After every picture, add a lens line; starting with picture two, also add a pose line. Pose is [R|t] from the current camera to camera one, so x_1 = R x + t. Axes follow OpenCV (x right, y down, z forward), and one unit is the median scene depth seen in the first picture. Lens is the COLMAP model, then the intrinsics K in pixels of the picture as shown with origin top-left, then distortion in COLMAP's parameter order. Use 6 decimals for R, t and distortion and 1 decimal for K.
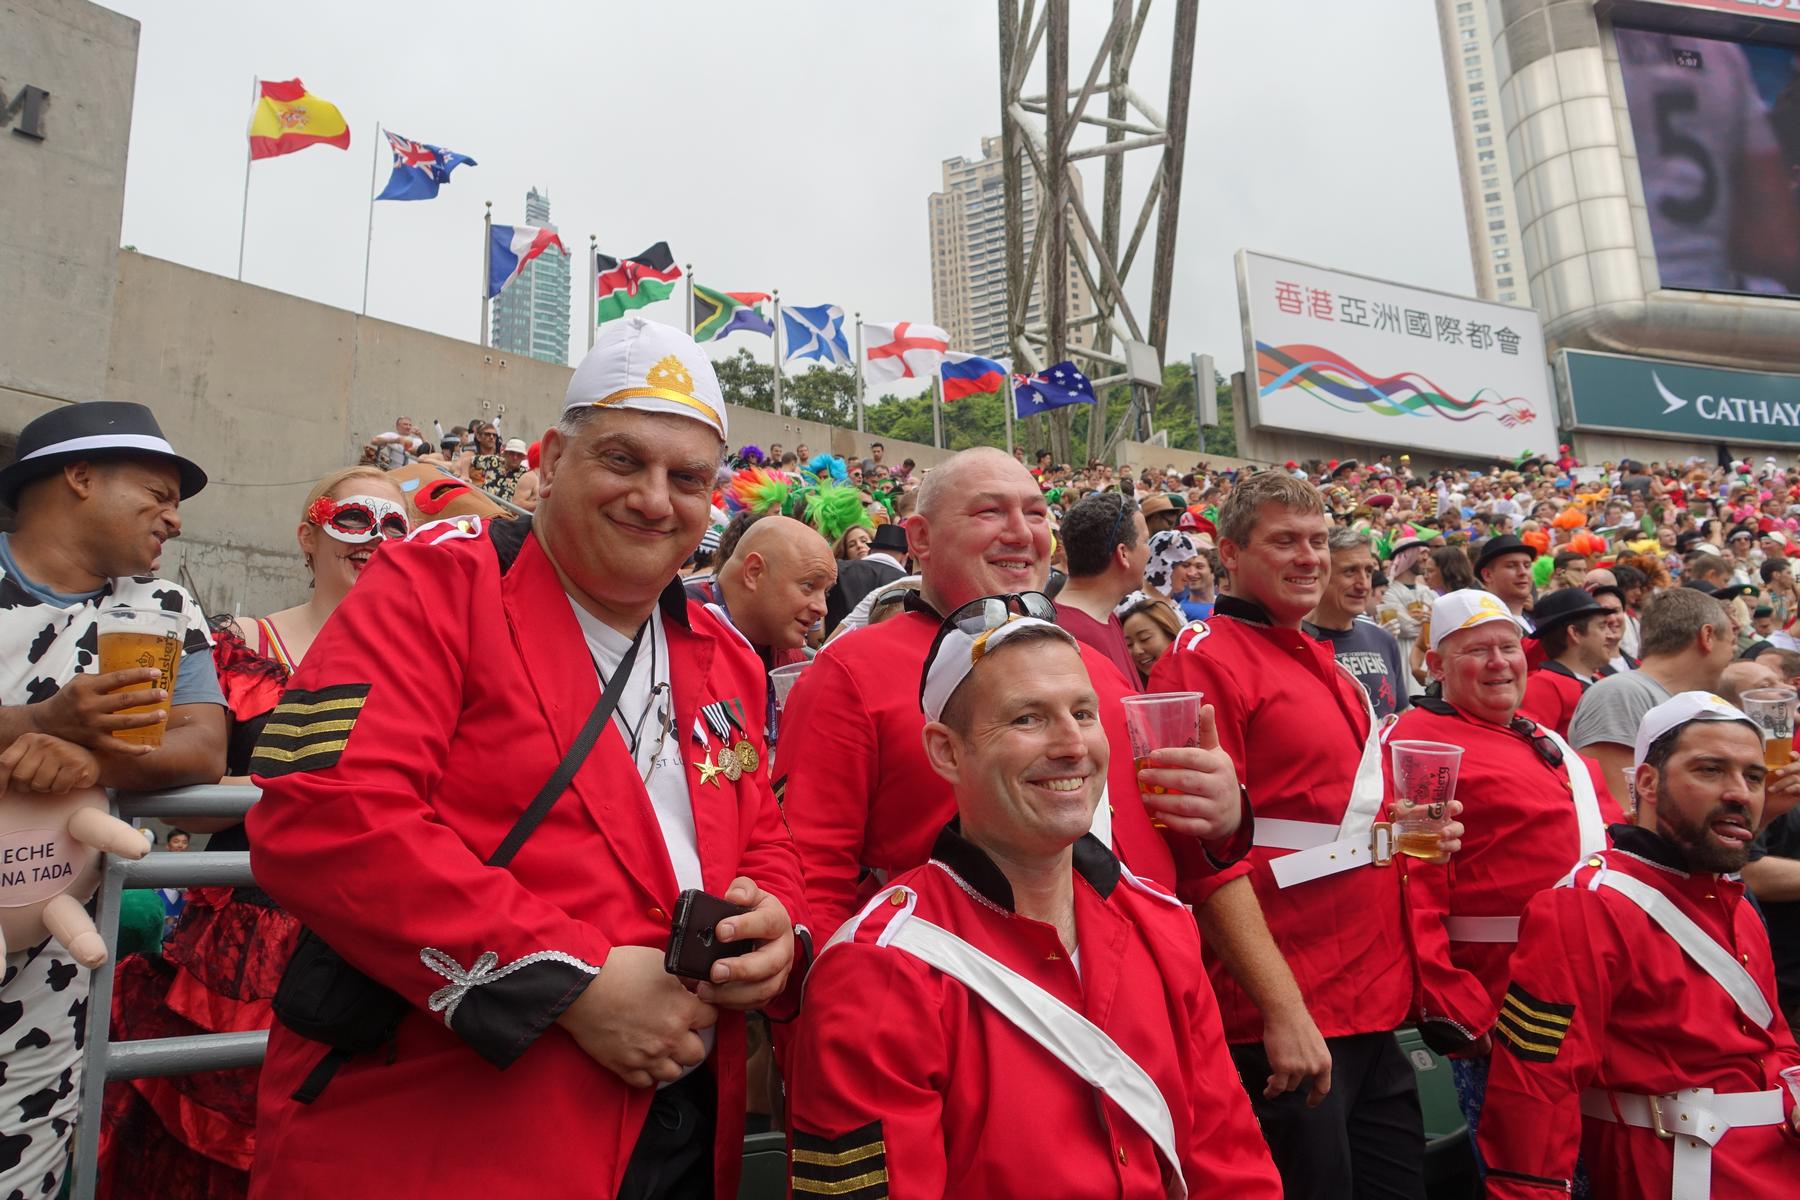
lens RADIAL K [[1344.4, 0, 898.2], [0, 1344.4, 598.0], [0, 0, 1]] dist [0.011111, 0.008063]
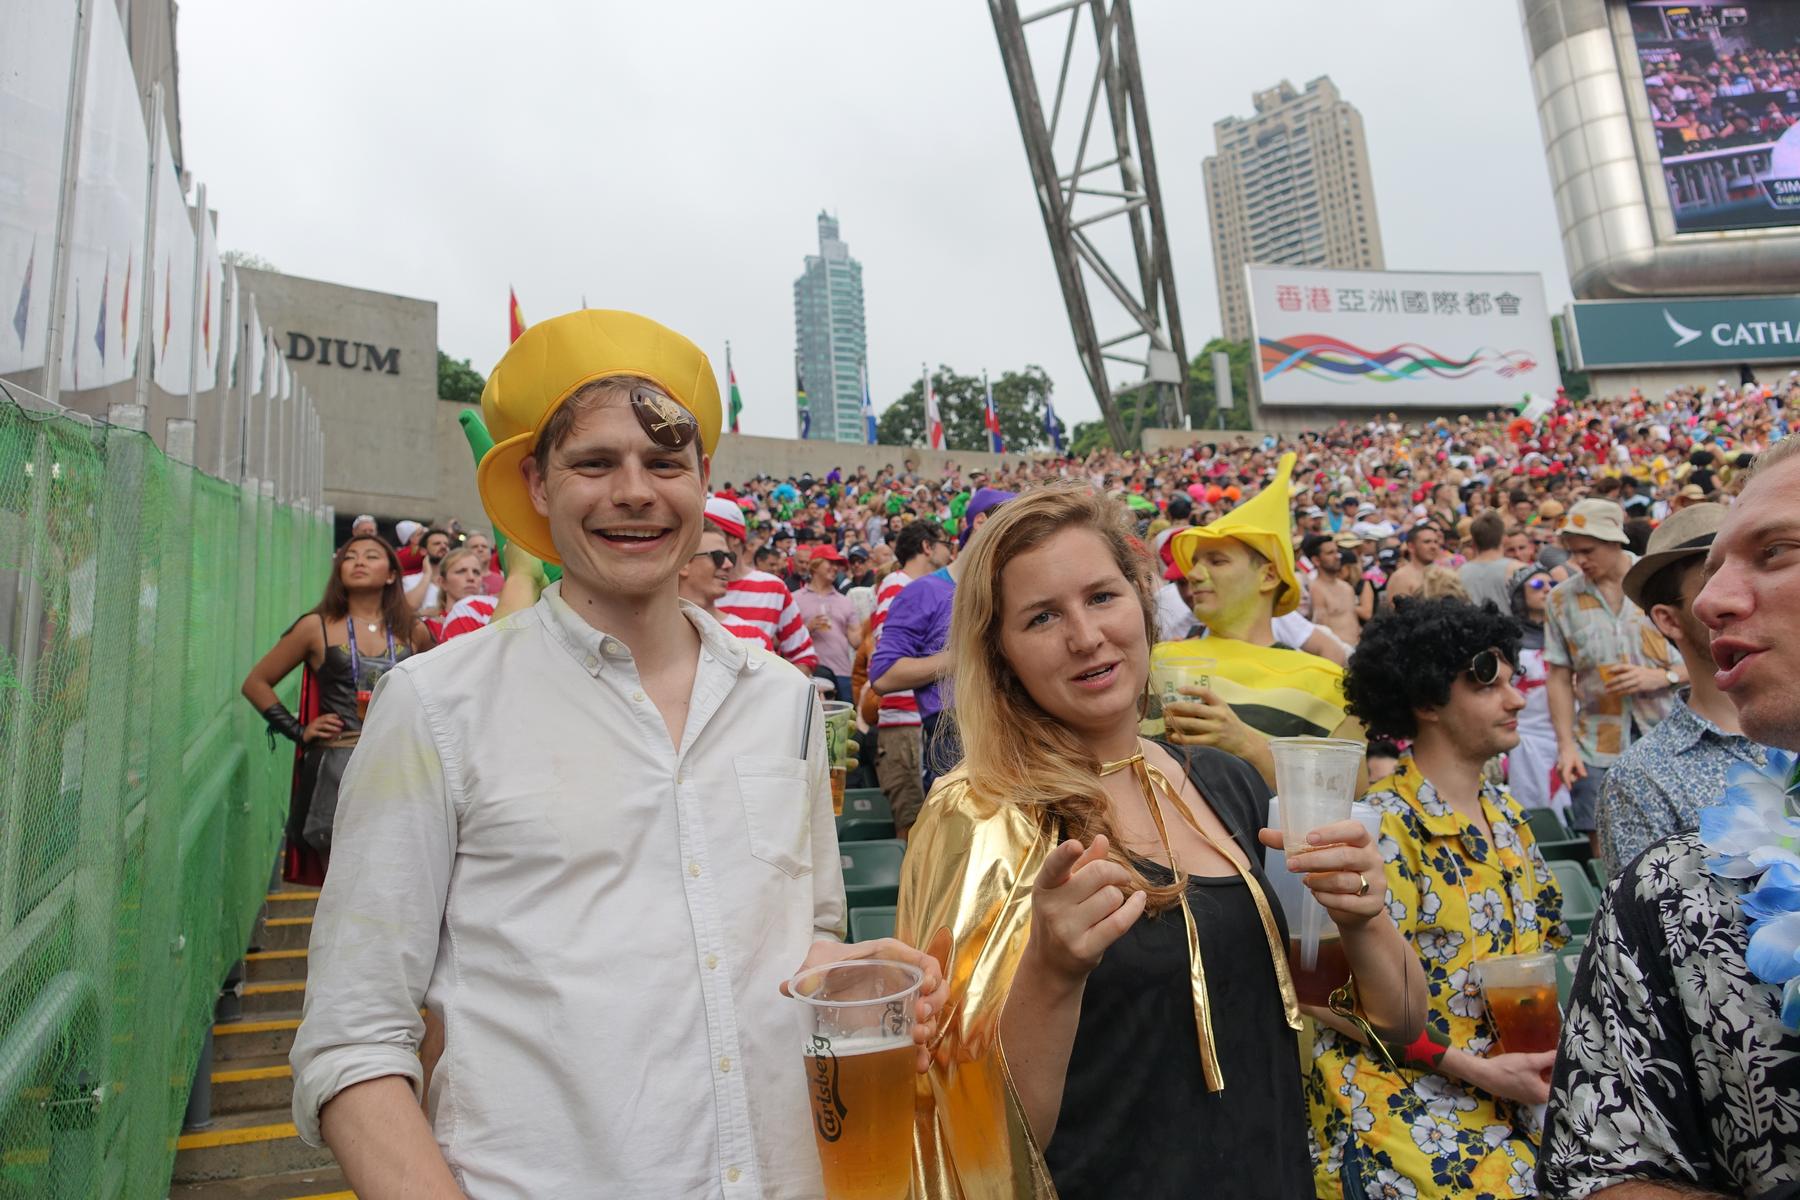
lens RADIAL K [[1344.4, 0, 898.9], [0, 1344.4, 597.9], [0, 0, 1]] dist [0.011111, 0.008063]
pose [[0.968341, -0.077840, -0.237187, 0.181582], [0.080760, 0.996730, 0.002603, 0.019095], [0.236208, -0.021676, 0.971461, -0.263333]]
